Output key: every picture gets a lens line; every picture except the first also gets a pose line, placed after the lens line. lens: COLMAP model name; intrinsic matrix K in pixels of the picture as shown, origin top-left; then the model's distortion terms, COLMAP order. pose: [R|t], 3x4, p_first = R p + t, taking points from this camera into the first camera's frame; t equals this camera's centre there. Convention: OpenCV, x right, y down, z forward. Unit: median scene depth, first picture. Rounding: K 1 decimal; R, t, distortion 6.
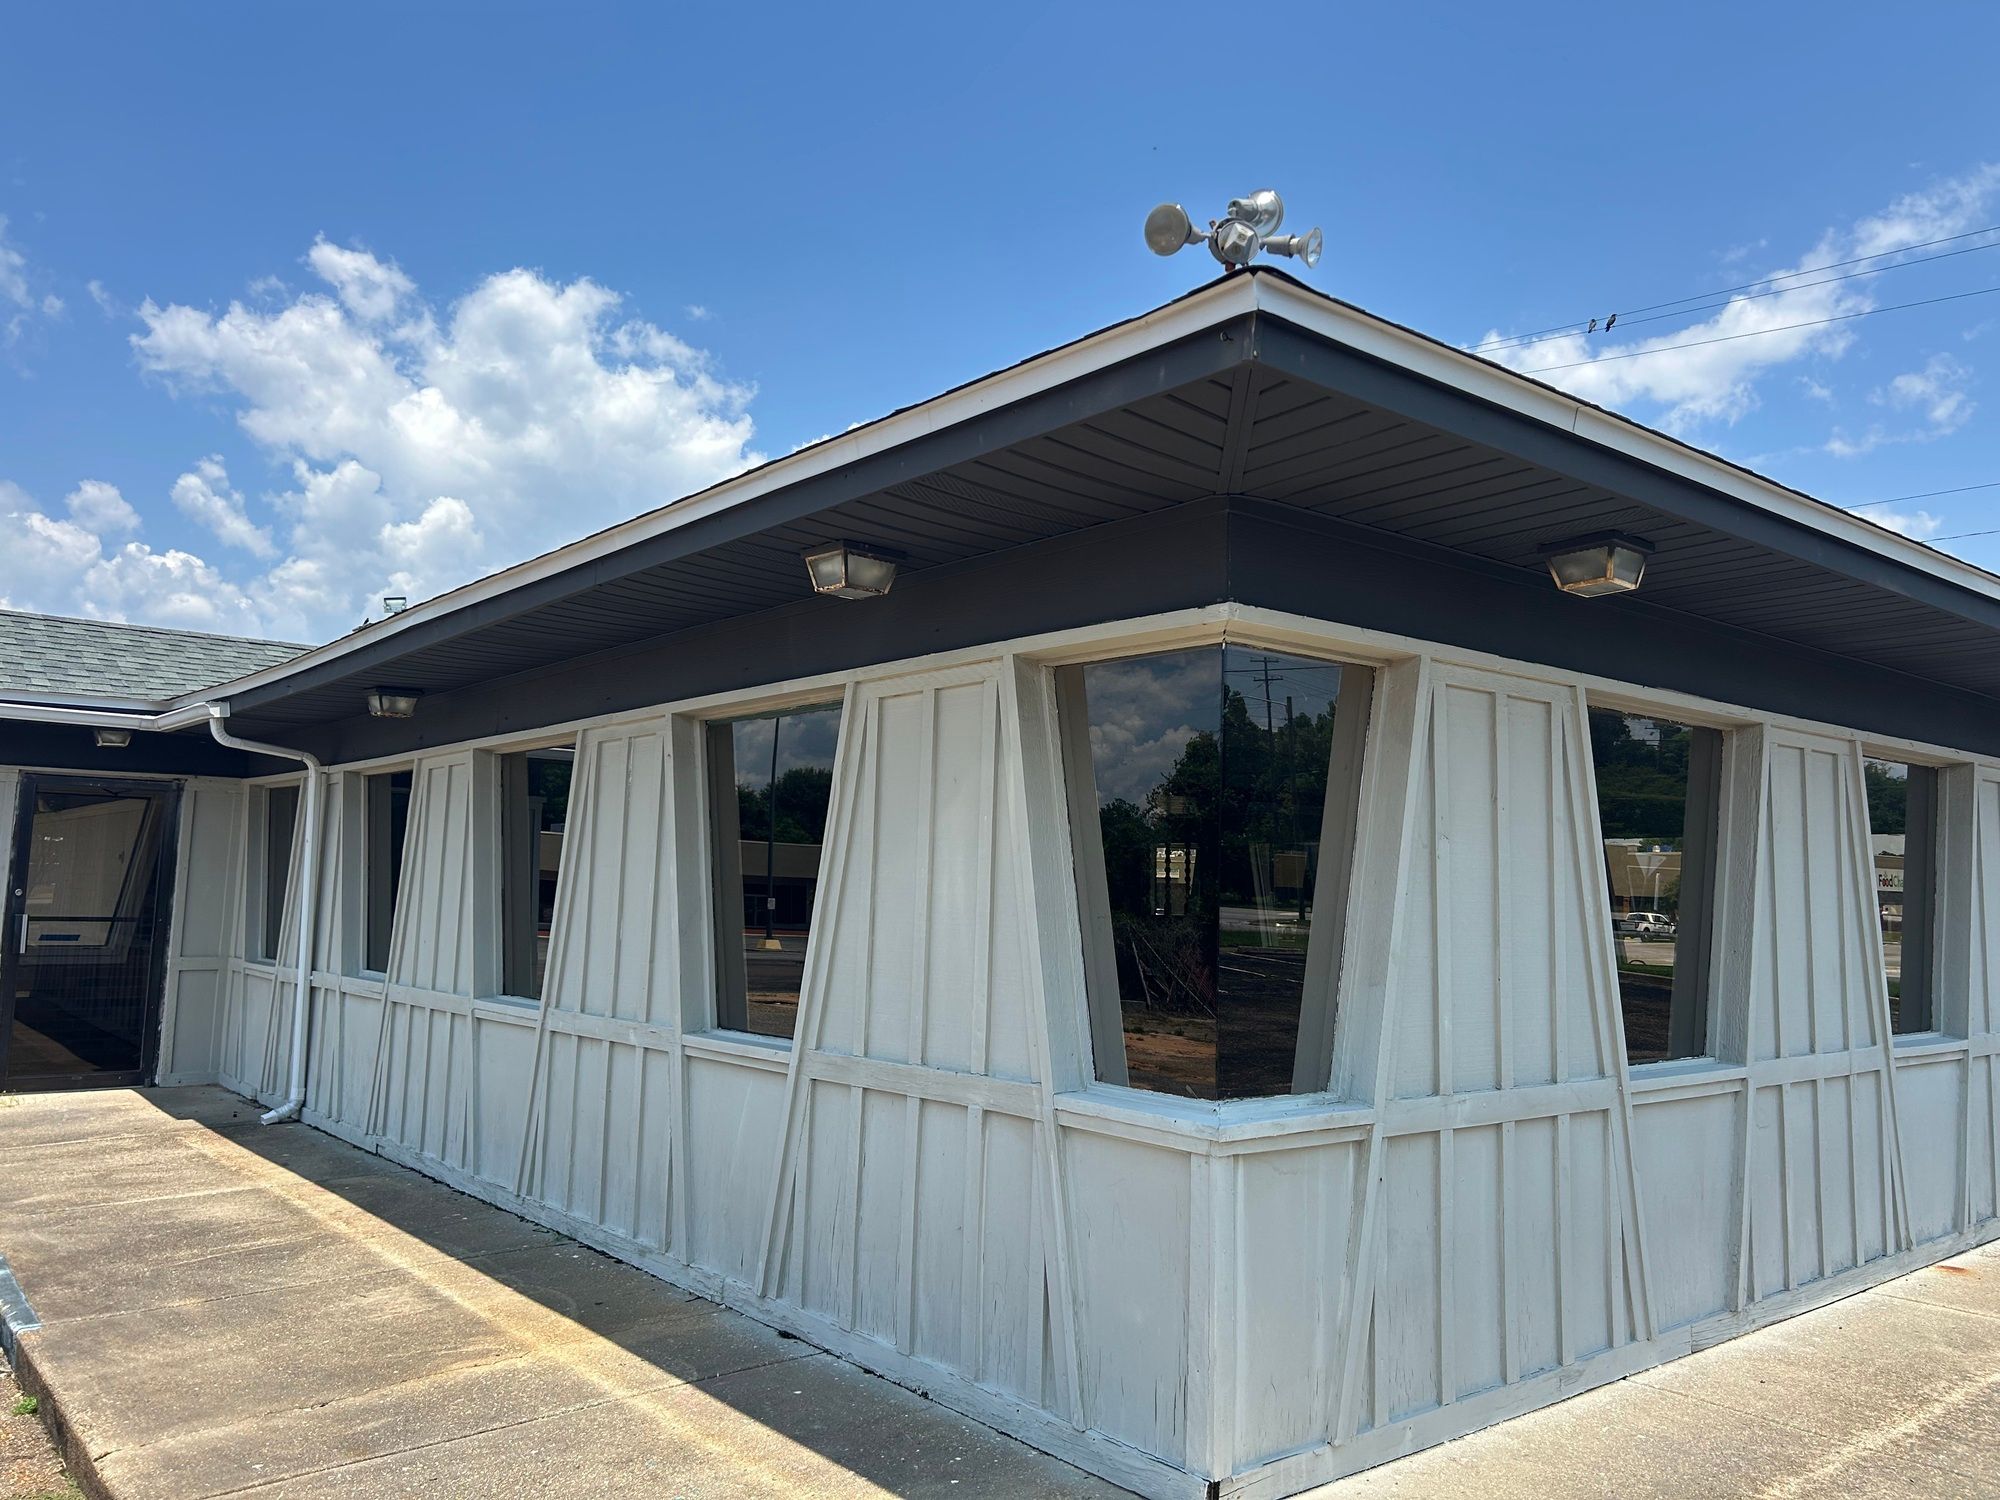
lens RADIAL K [[1442.4, 0, 1028.6], [0, 1442.4, 729.2], [0, 0, 1]] dist [0.025817, -0.058404]
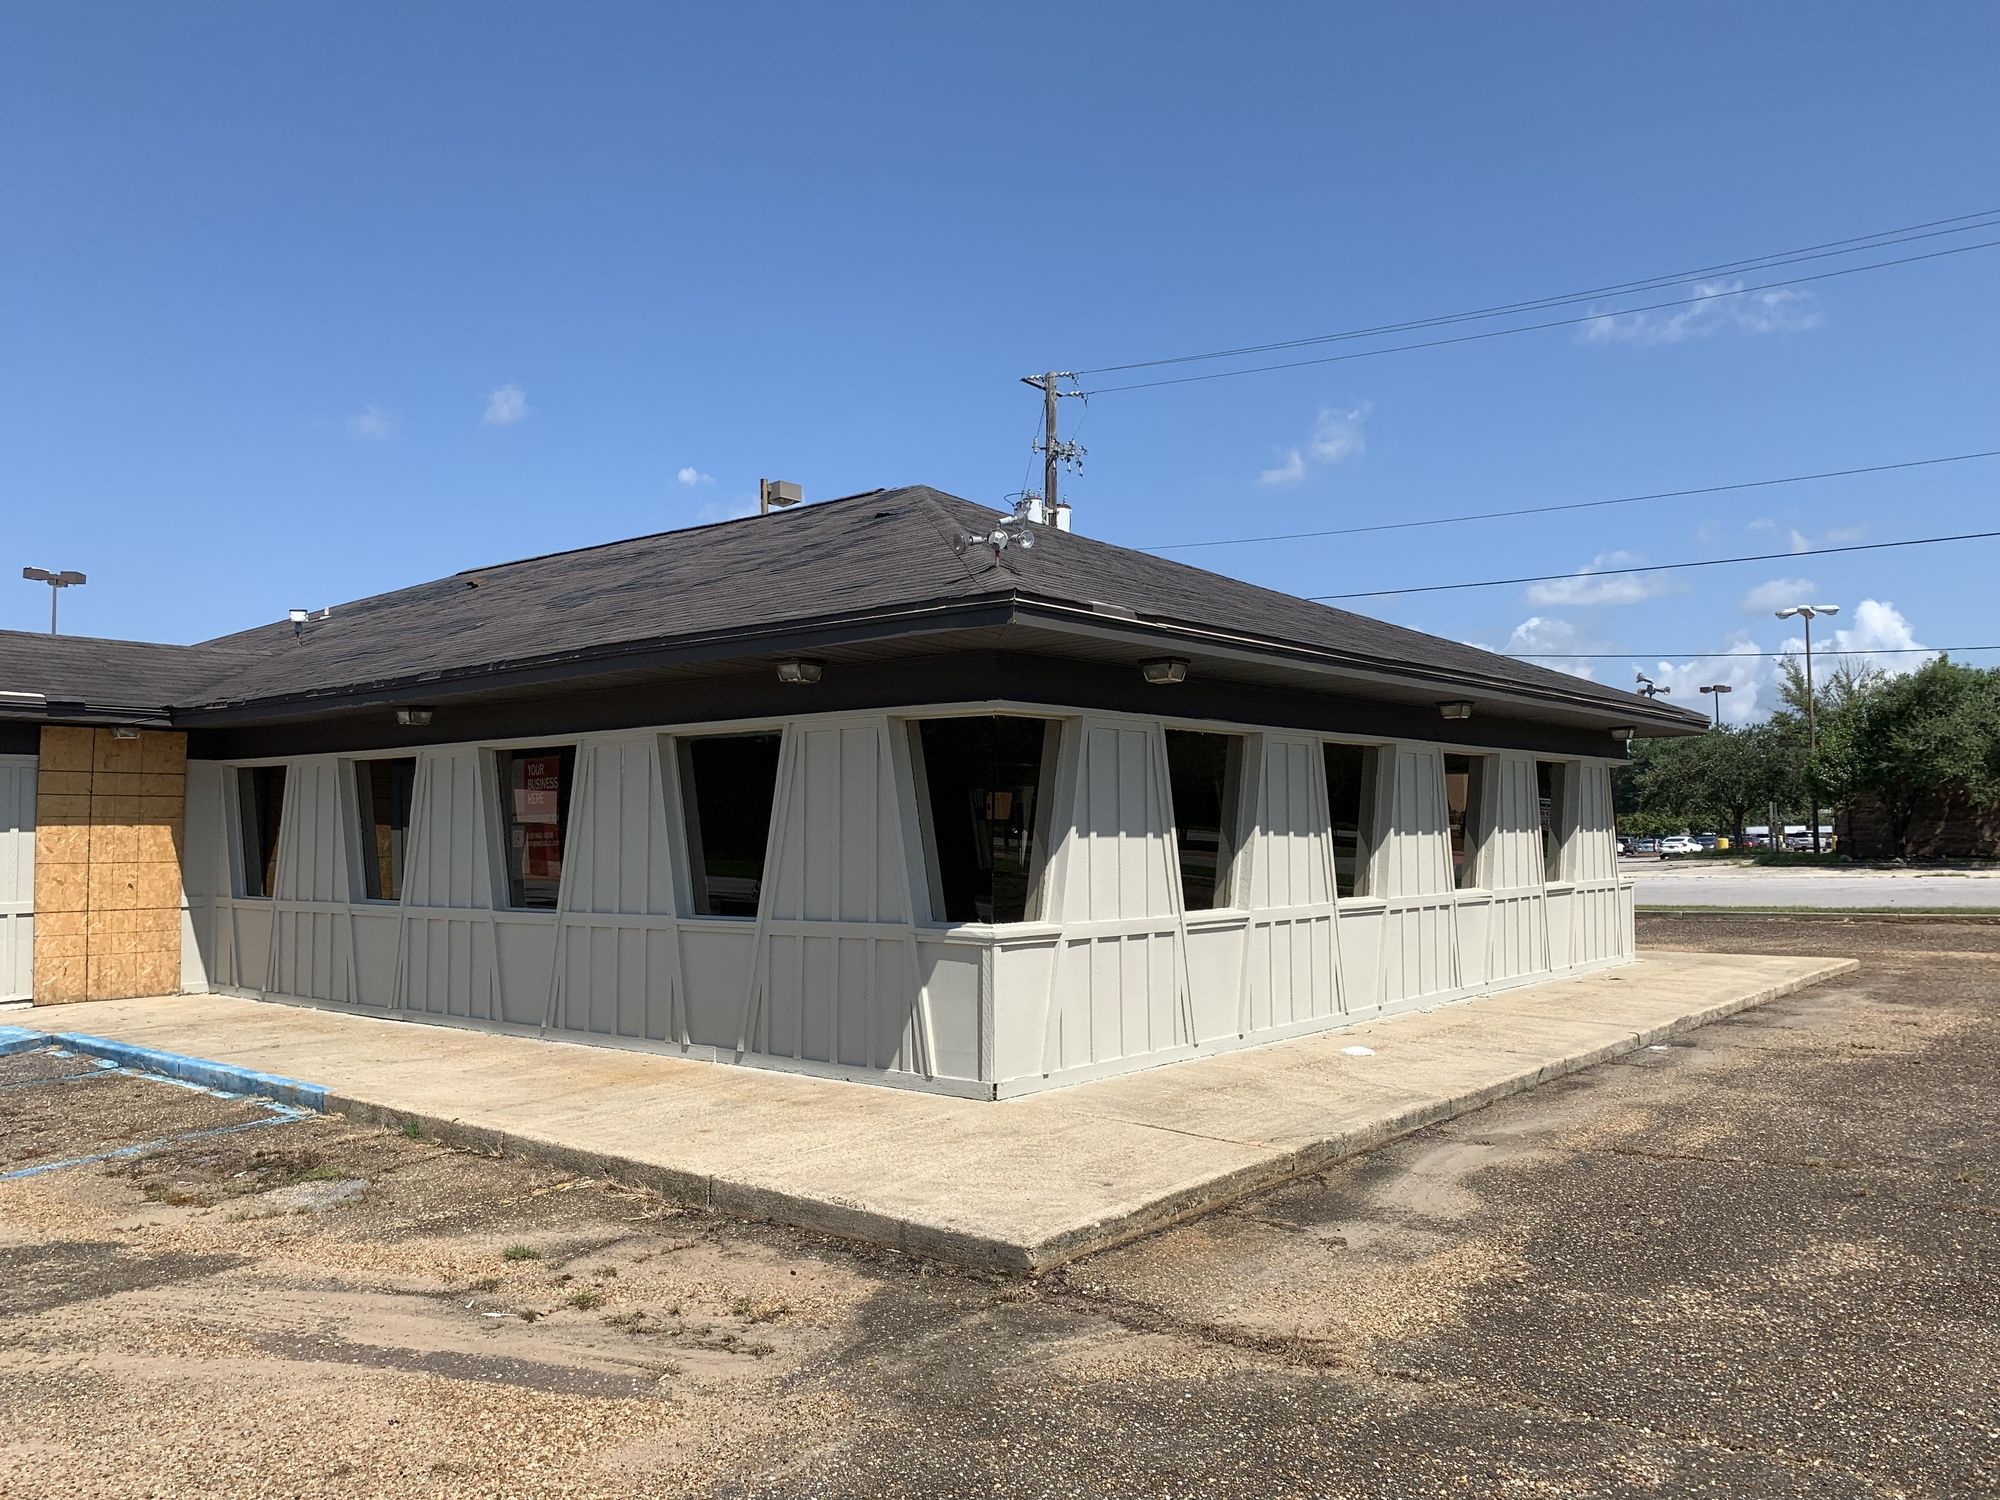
lens RADIAL K [[1539.6, 0, 1000.0], [0, 1539.6, 750.0], [0, 0, 1]] dist [-0.000285, 0.000008]
pose [[0.981480, -0.016659, 0.190840, -0.276023], [0.004180, 0.997837, 0.065605, -0.150128], [-0.191520, -0.063592, 0.979426, -1.178753]]
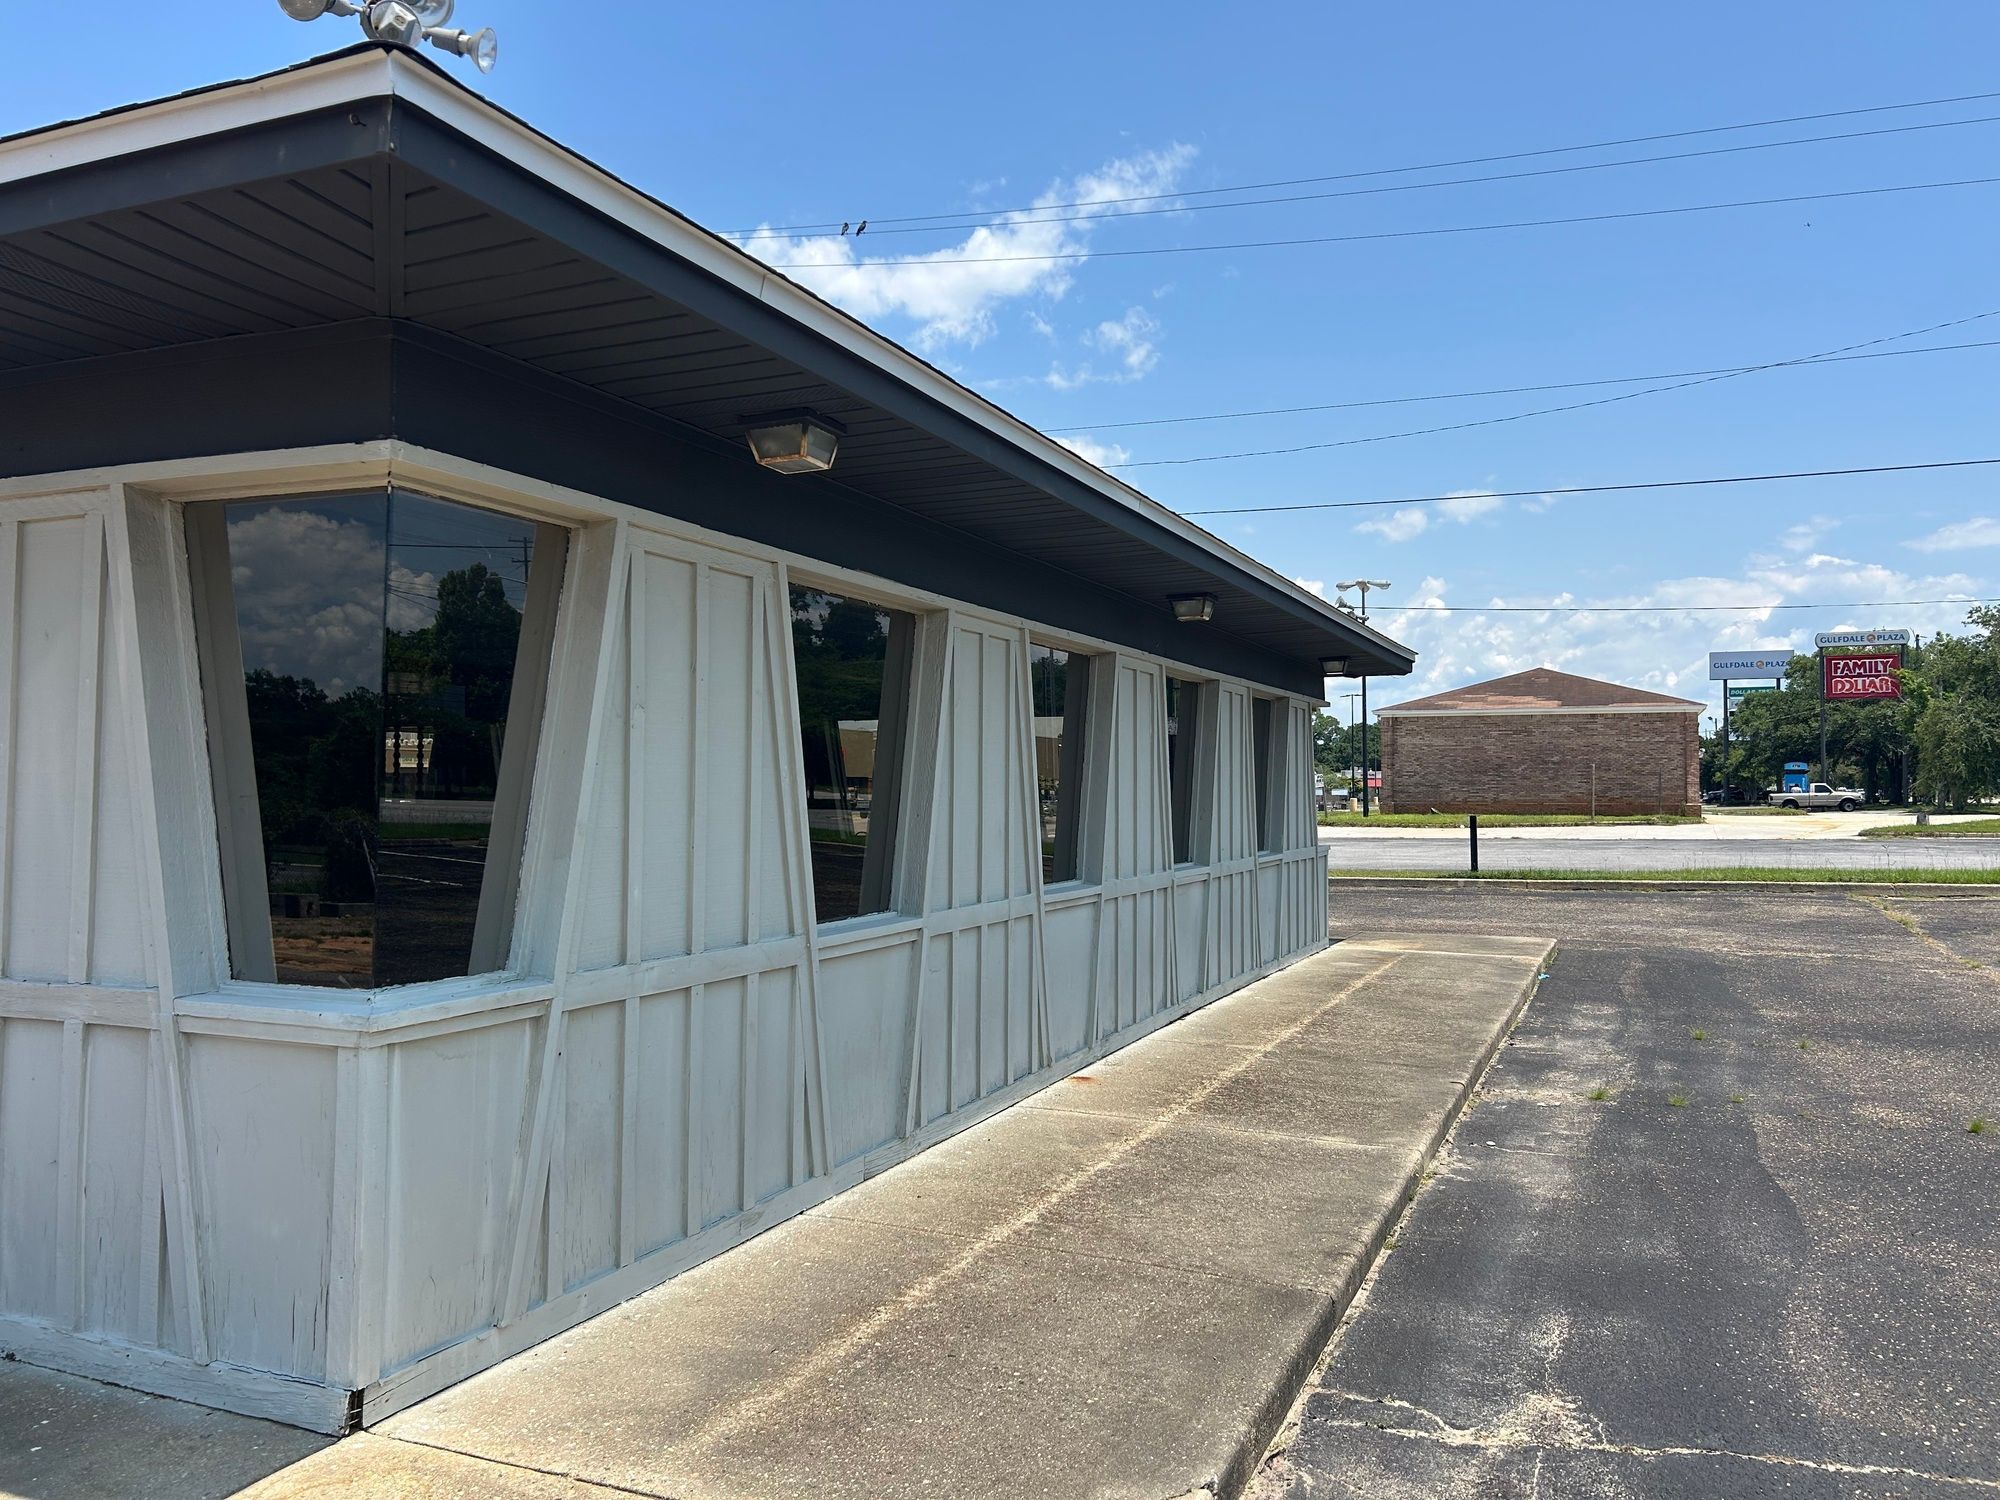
lens RADIAL K [[1442.4, 0, 1028.6], [0, 1442.4, 729.2], [0, 0, 1]] dist [0.025817, -0.058404]
pose [[0.877477, -0.000792, 0.479618, 0.049684], [-0.037015, 0.996904, 0.069365, 0.012529], [-0.478188, -0.078619, 0.874731, 0.011015]]
